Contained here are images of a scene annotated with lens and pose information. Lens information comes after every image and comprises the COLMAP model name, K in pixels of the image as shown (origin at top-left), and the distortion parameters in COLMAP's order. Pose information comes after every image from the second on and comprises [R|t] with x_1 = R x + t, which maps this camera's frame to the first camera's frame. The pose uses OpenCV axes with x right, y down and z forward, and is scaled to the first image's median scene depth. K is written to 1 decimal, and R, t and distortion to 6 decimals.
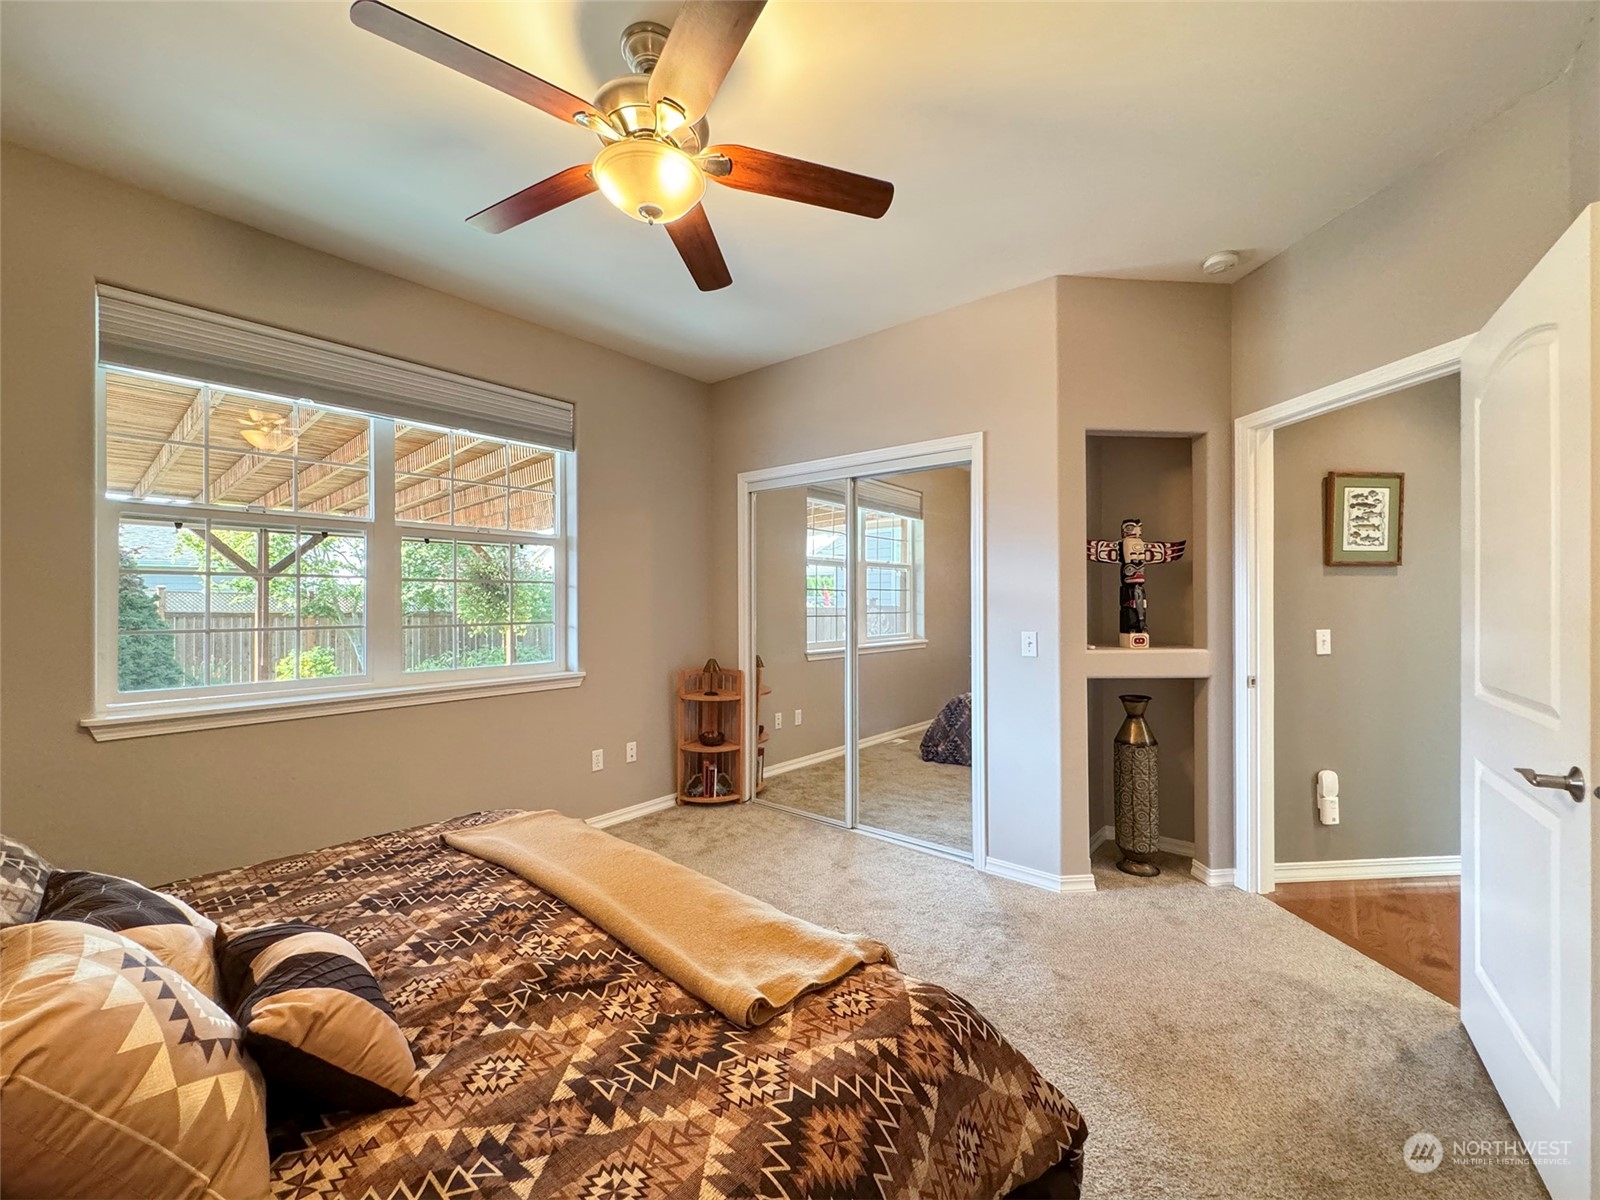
lens RADIAL K [[652.4, 0, 793.7], [0, 652.4, 602.7], [0, 0, 1]] dist [-0.000332, 0.000021]
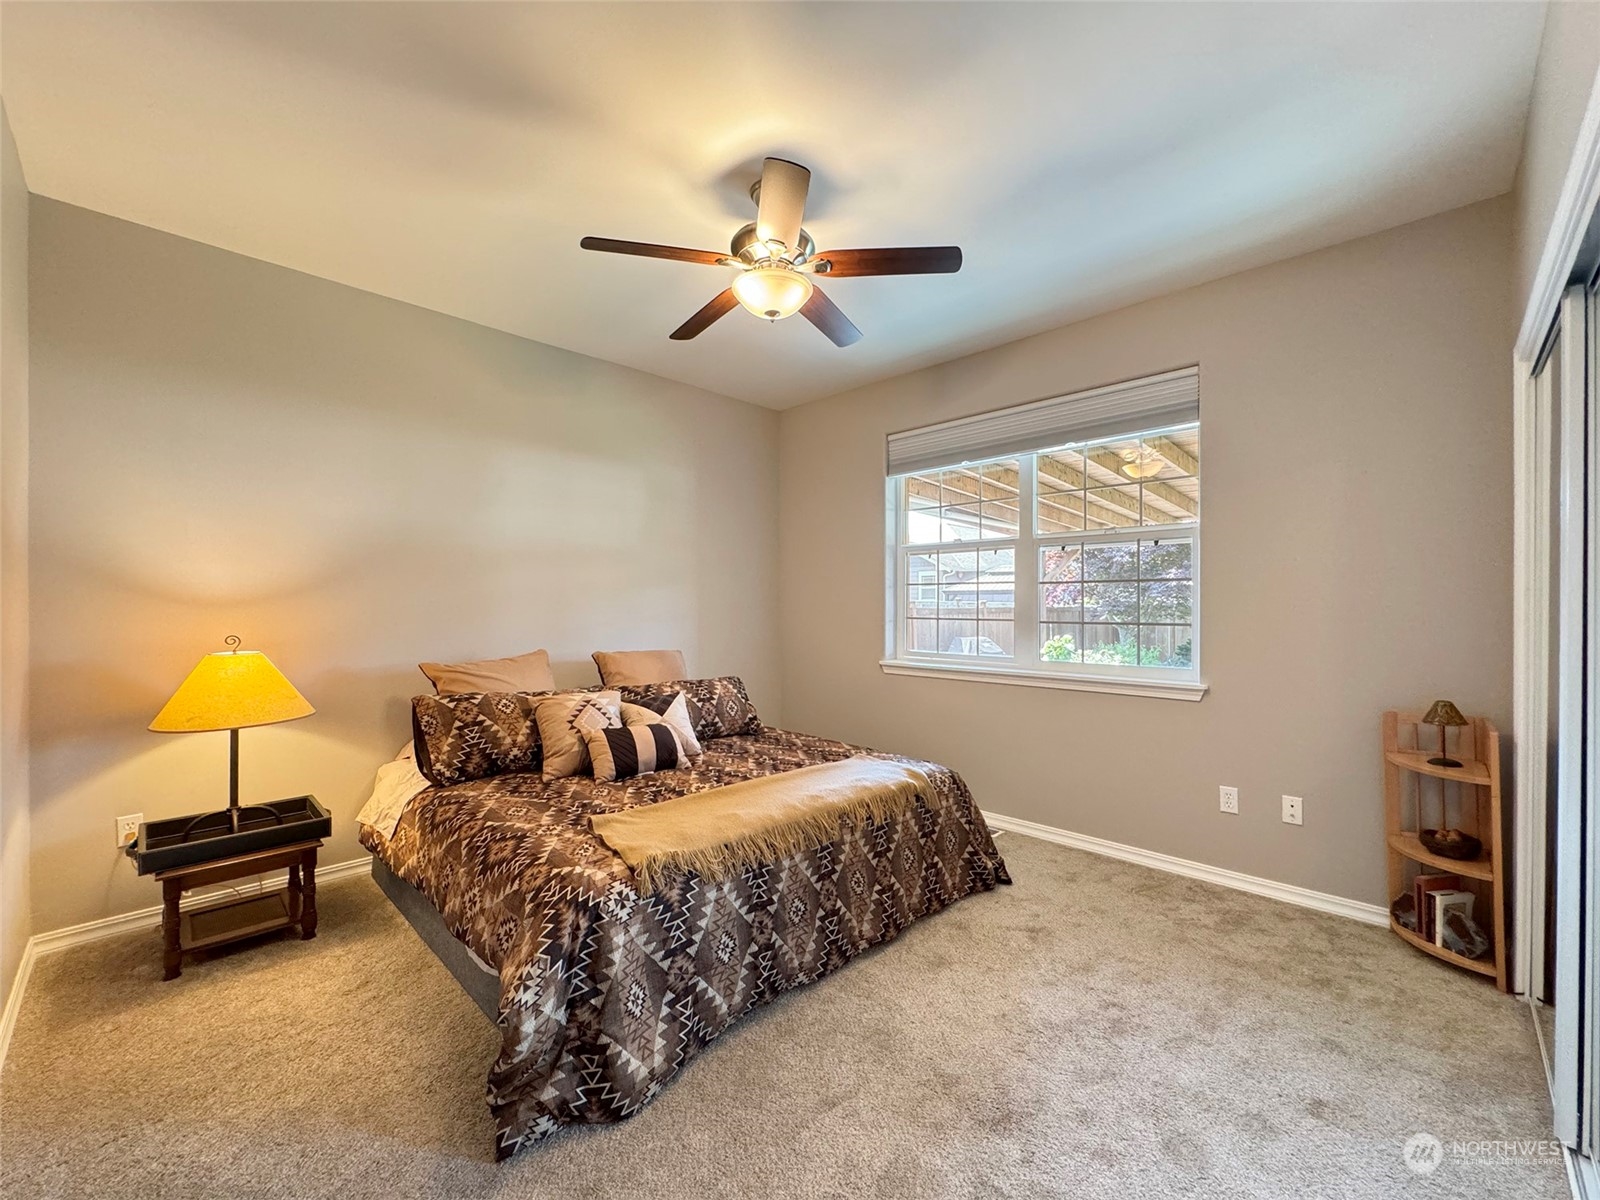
lens RADIAL K [[652.4, 0, 793.7], [0, 652.4, 602.7], [0, 0, 1]] dist [-0.000332, 0.000021]
pose [[-0.092041, -0.001472, -0.995754, 0.655164], [-0.000316, 0.999999, -0.001449, 0.004444], [0.995755, 0.000181, -0.092041, 0.667044]]
